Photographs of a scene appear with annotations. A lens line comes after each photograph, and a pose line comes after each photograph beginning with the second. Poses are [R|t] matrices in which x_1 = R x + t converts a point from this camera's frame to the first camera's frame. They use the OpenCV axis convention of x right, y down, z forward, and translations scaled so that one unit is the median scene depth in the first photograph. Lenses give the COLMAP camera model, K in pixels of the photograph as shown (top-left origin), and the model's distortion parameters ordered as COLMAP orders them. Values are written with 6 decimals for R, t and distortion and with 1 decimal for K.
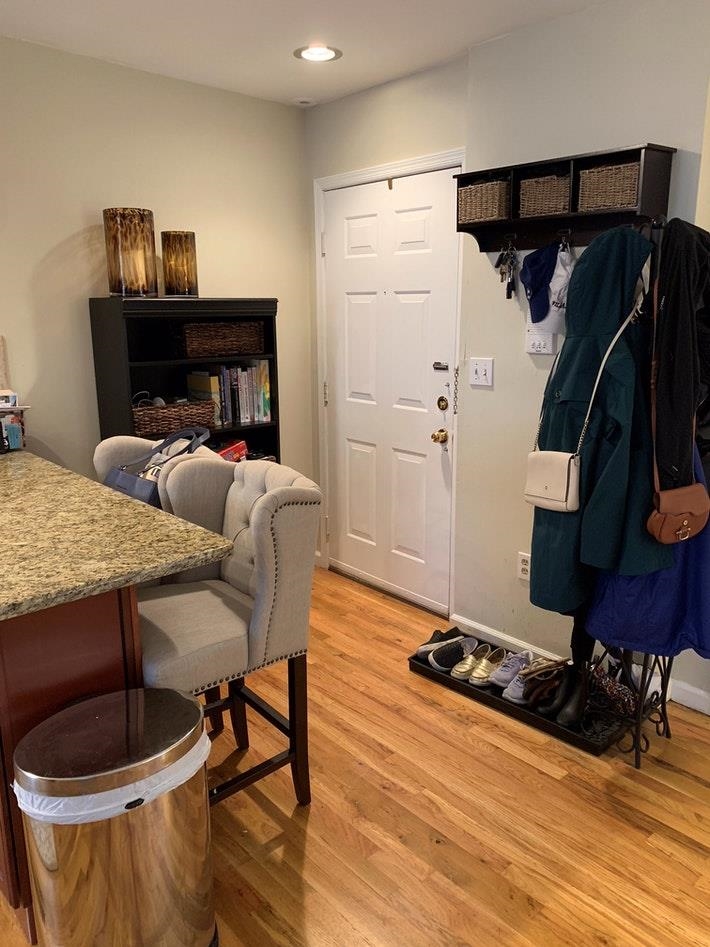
lens RADIAL K [[715.7, 0, 355.5], [0, 715.7, 471.0], [0, 0, 1]] dist [0.073226, -0.148739]
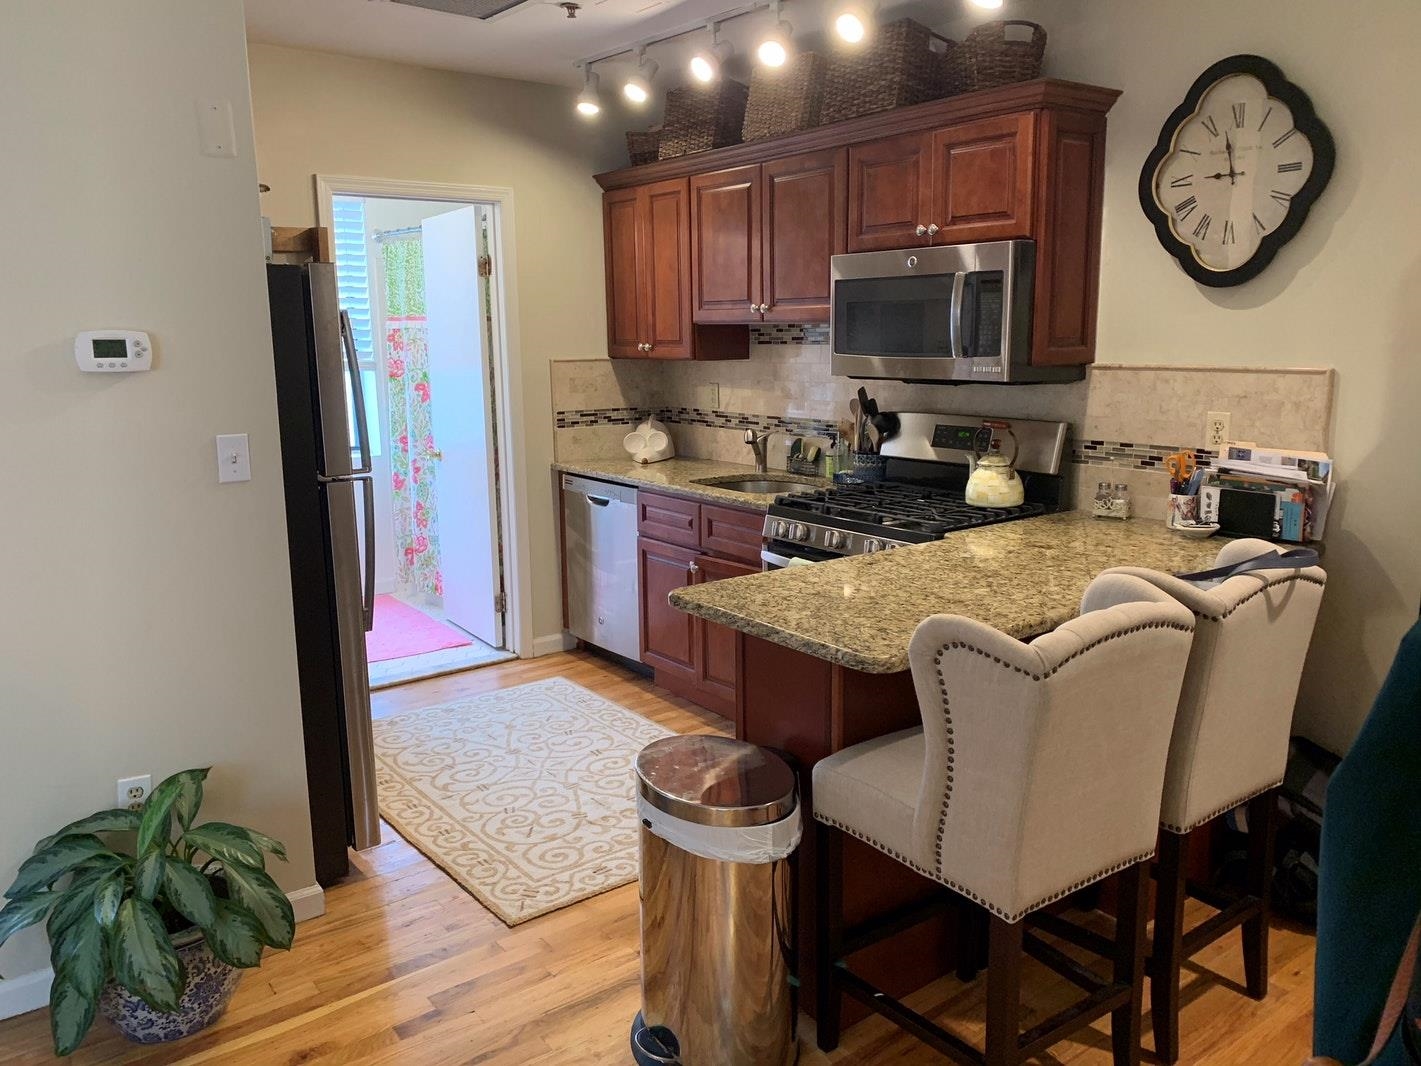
lens RADIAL K [[1074.0, 0, 703.5], [0, 1074.0, 551.4], [0, 0, 1]] dist [0.073226, -0.148739]
pose [[-0.082381, 0.206295, -0.975016, 0.808406], [-0.219796, 0.950490, 0.219677, -0.184143], [0.972061, 0.232401, -0.032959, 0.789135]]
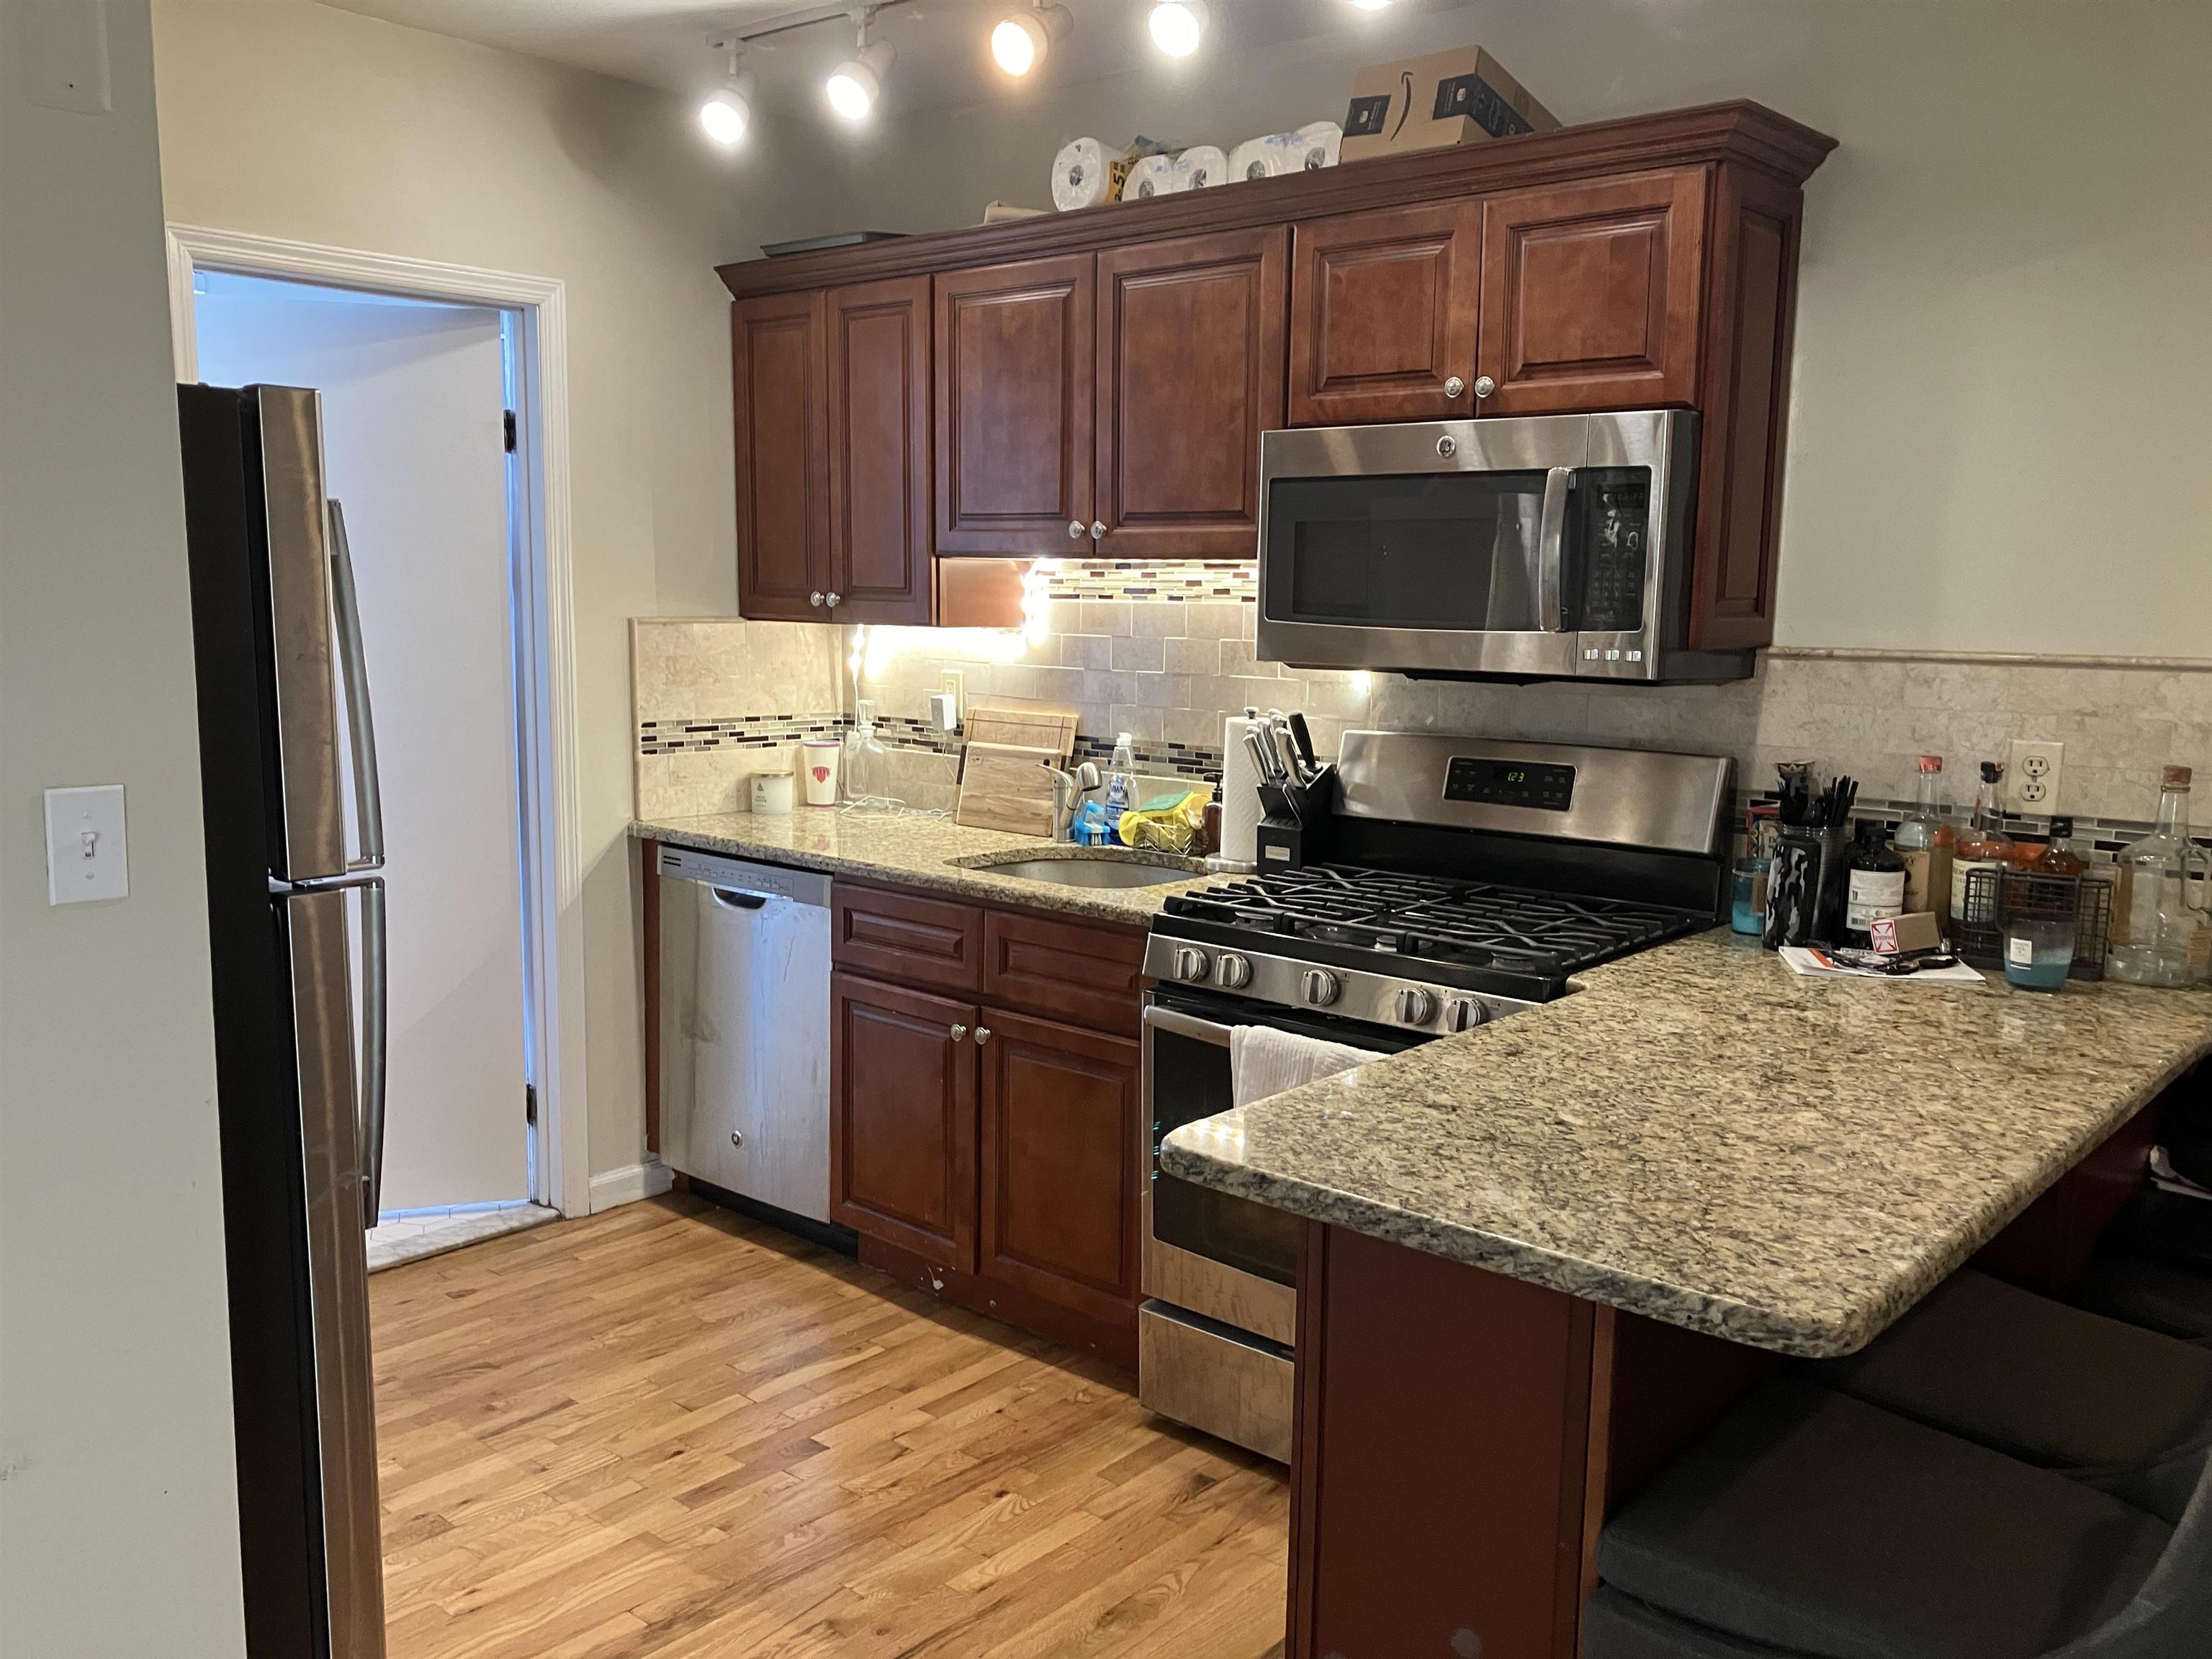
lens RADIAL K [[1805.5, 0, 1084.7], [0, 1805.5, 873.8], [0, 0, 1]] dist [0.059563, -0.097428]
pose [[0.118275, 0.164980, -0.979180, 0.485700], [-0.242944, 0.960940, 0.132562, -0.102214], [0.962803, 0.222207, 0.153736, 0.500956]]
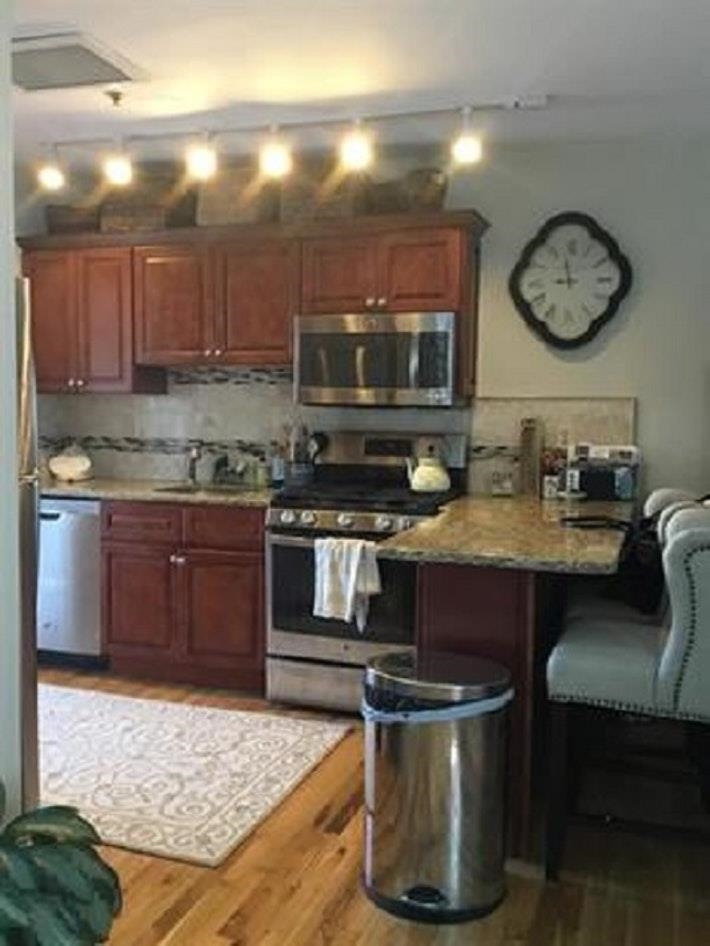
lens RADIAL K [[849.5, 0, 355.0], [0, 849.5, 473.0], [0, 0, 1]] dist [0.109124, -0.164813]
pose [[0.472694, 0.083238, -0.877286, 0.708503], [-0.217020, 0.975864, -0.024342, 0.076668], [0.854086, 0.201895, 0.479350, 0.037635]]
